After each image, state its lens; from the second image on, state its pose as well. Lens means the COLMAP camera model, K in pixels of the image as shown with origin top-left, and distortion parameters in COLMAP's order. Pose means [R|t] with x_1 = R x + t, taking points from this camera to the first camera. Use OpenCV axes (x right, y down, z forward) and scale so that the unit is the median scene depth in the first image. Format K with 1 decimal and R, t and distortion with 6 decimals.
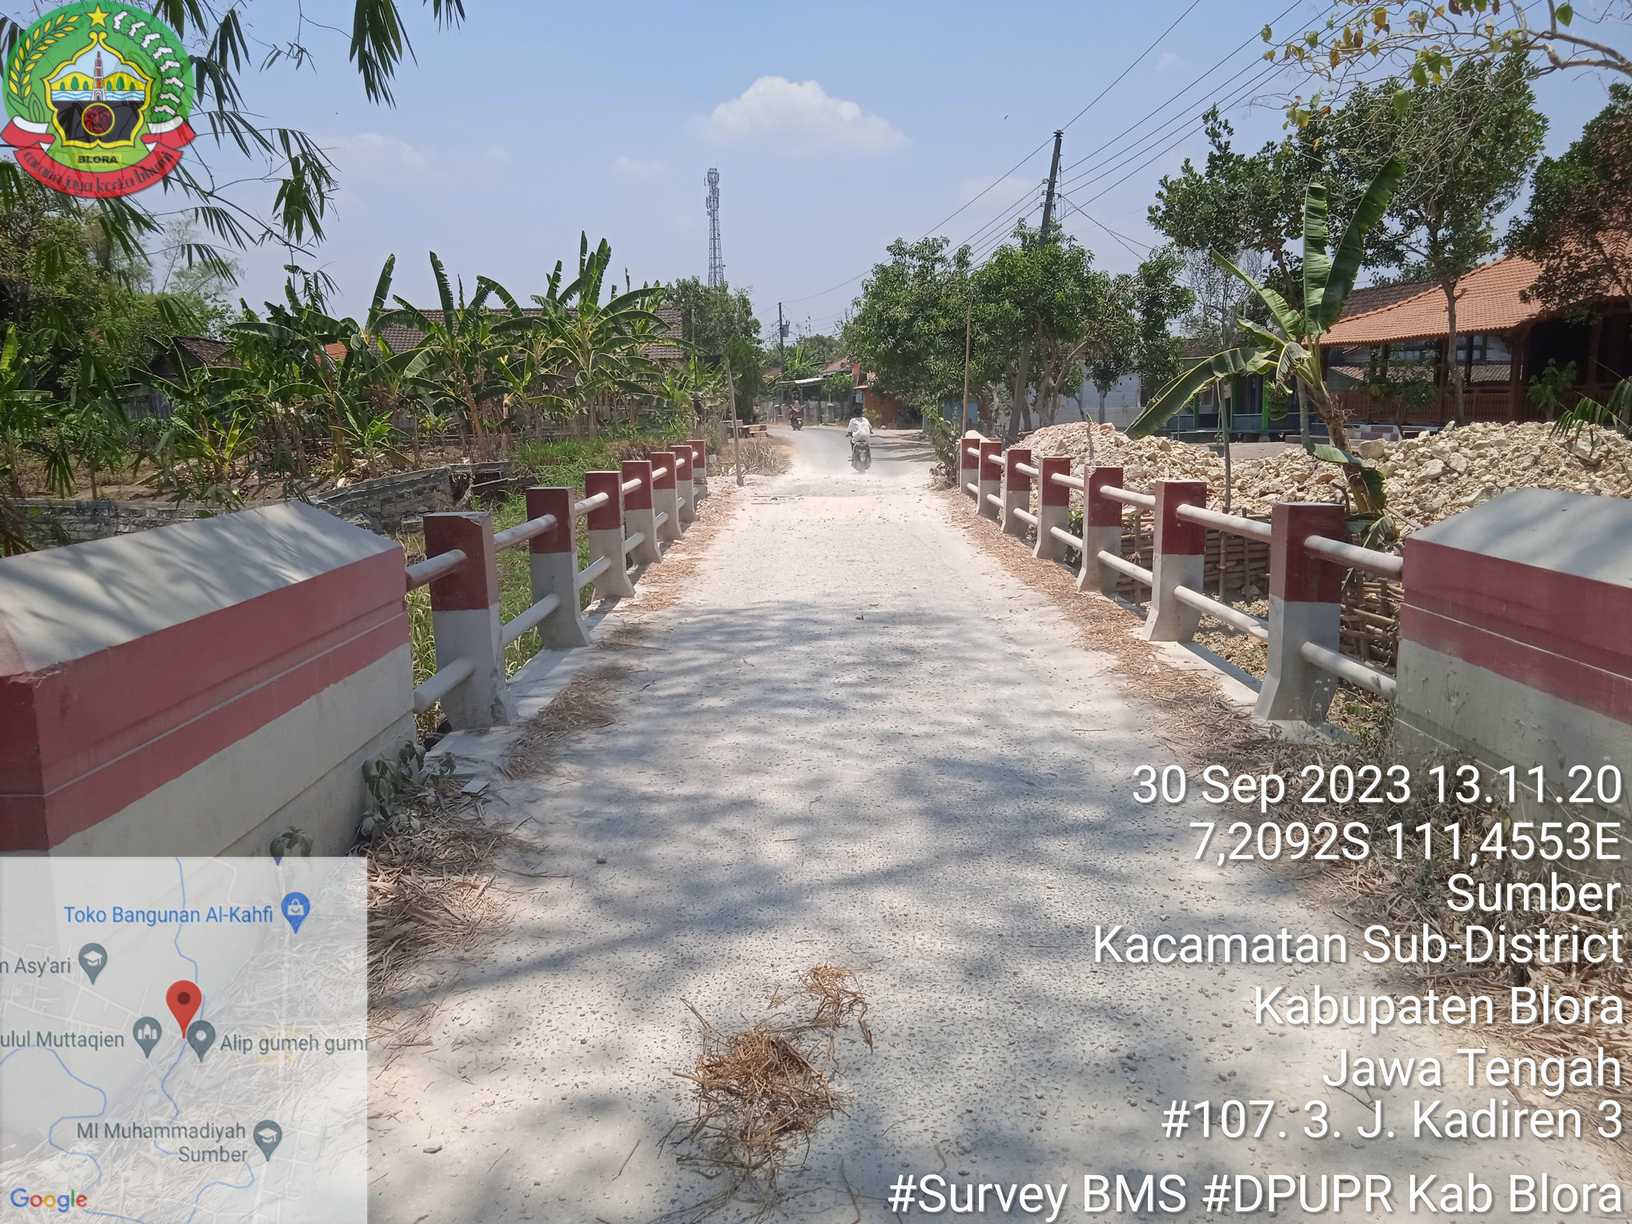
lens RADIAL K [[1361.2, 0, 823.5], [0, 1361.2, 619.4], [0, 0, 1]] dist [0.064665, -0.075764]
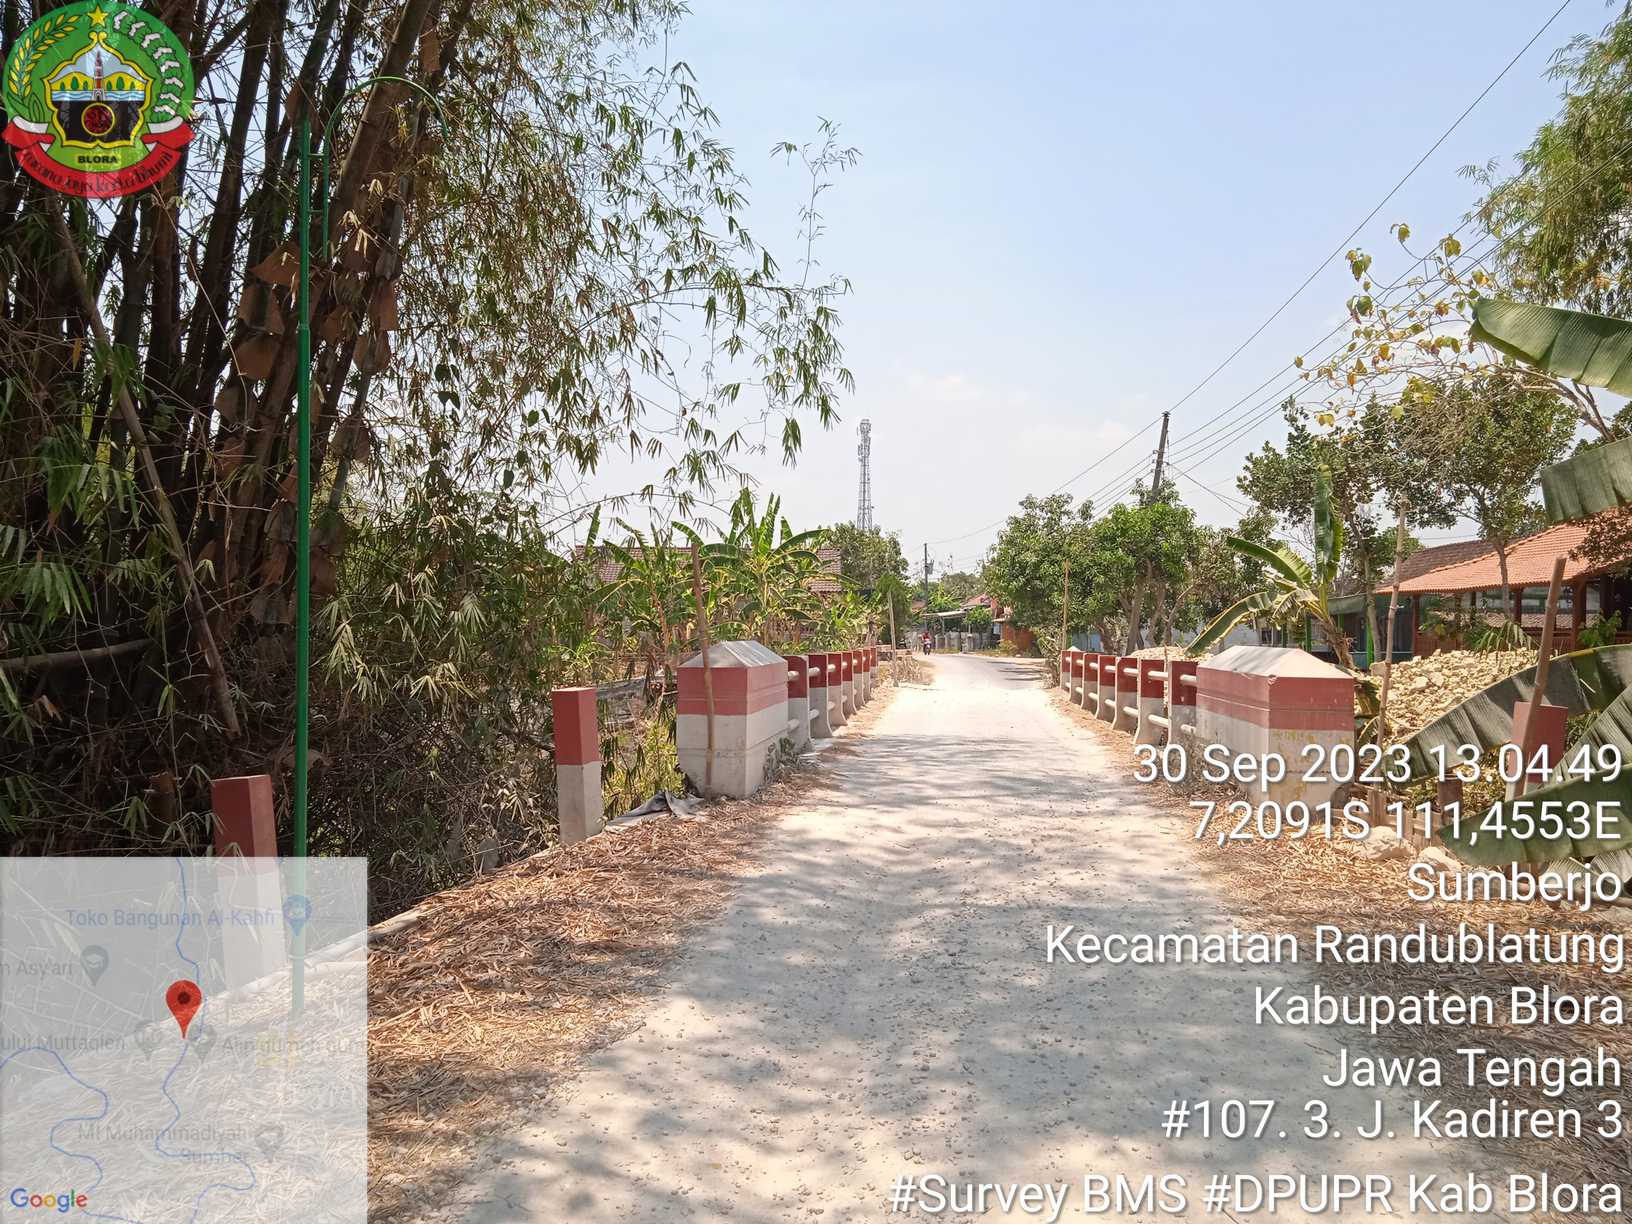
lens RADIAL K [[1341.5, 0, 820.8], [0, 1341.5, 629.9], [0, 0, 1]] dist [0.062088, -0.070513]
pose [[0.994092, 0.022746, -0.106129, 0.001105], [-0.039519, 0.986531, -0.158729, 0.036595], [0.101089, 0.161985, 0.981602, -0.185565]]
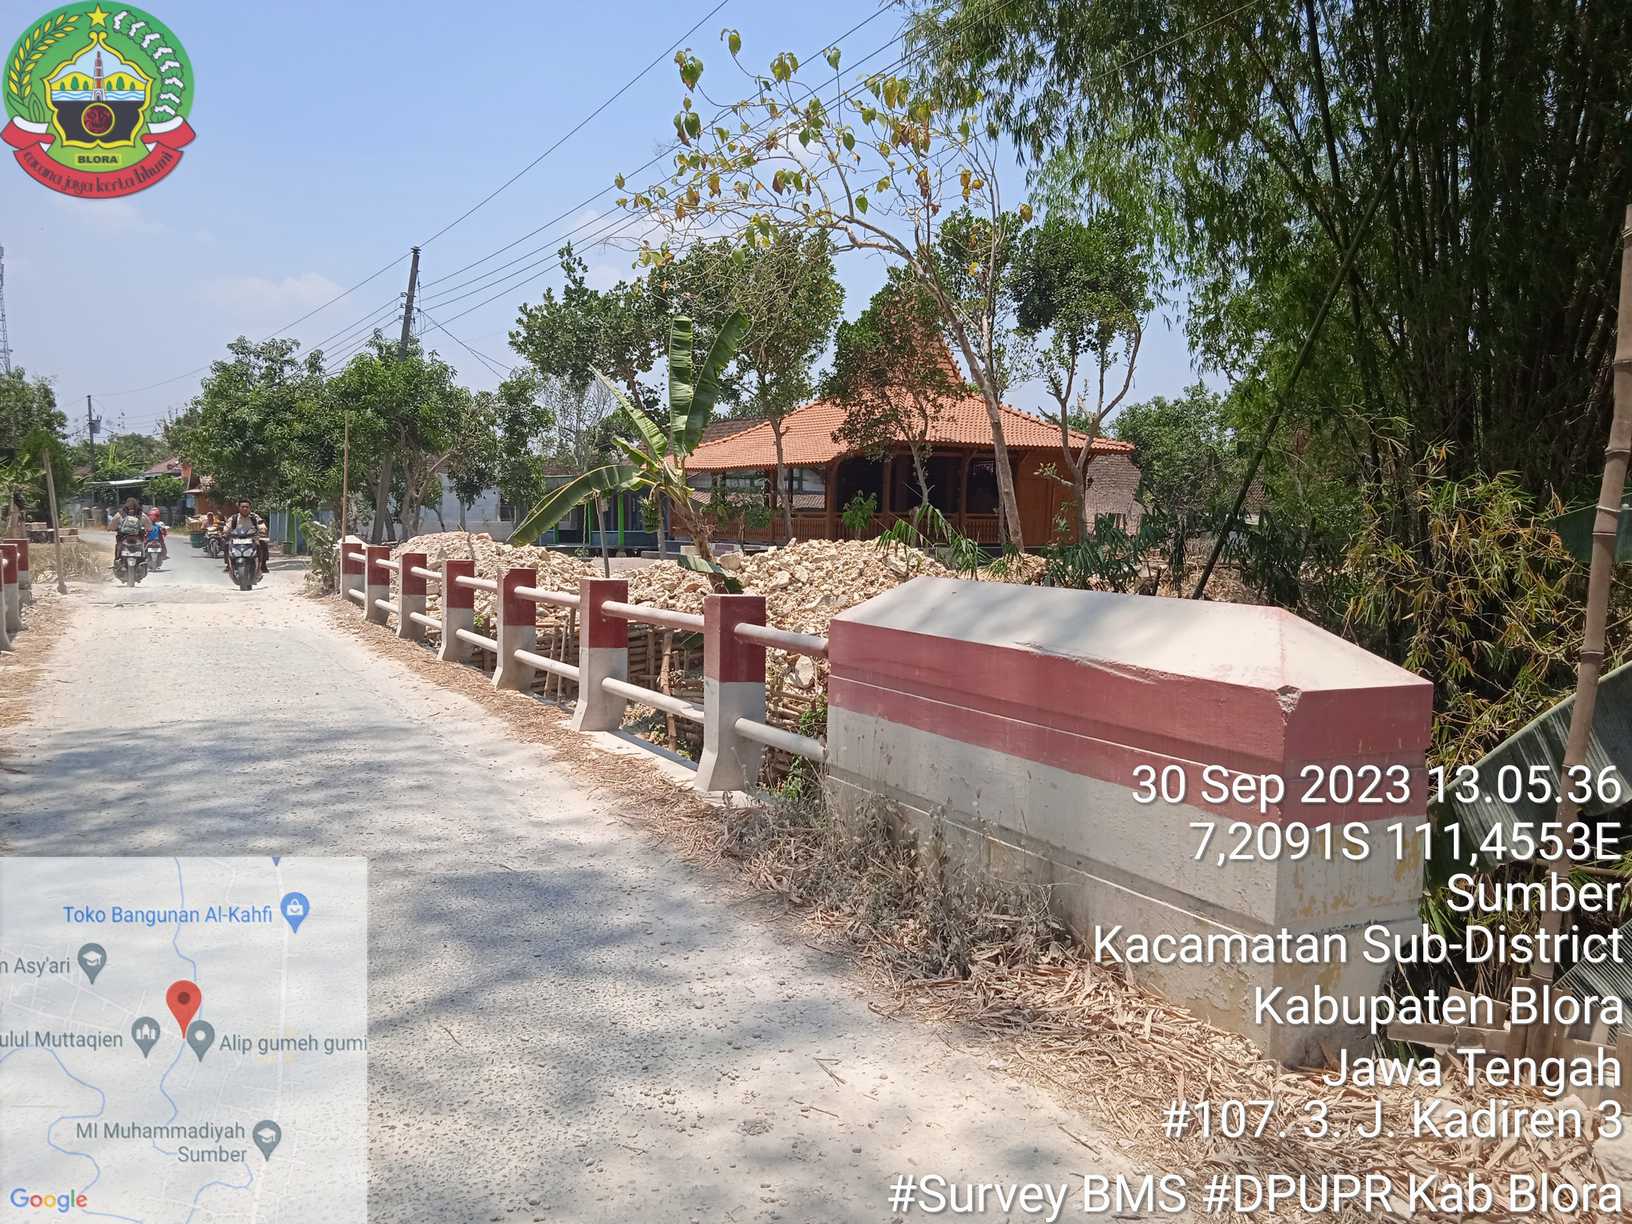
lens RADIAL K [[1351.0, 0, 829.8], [0, 1351.0, 615.4], [0, 0, 1]] dist [0.054118, -0.061236]
pose [[0.892460, -0.005967, 0.451088, -0.012023], [0.044812, 0.996140, -0.075481, 0.003050], [-0.448896, 0.087578, 0.889282, -0.002535]]
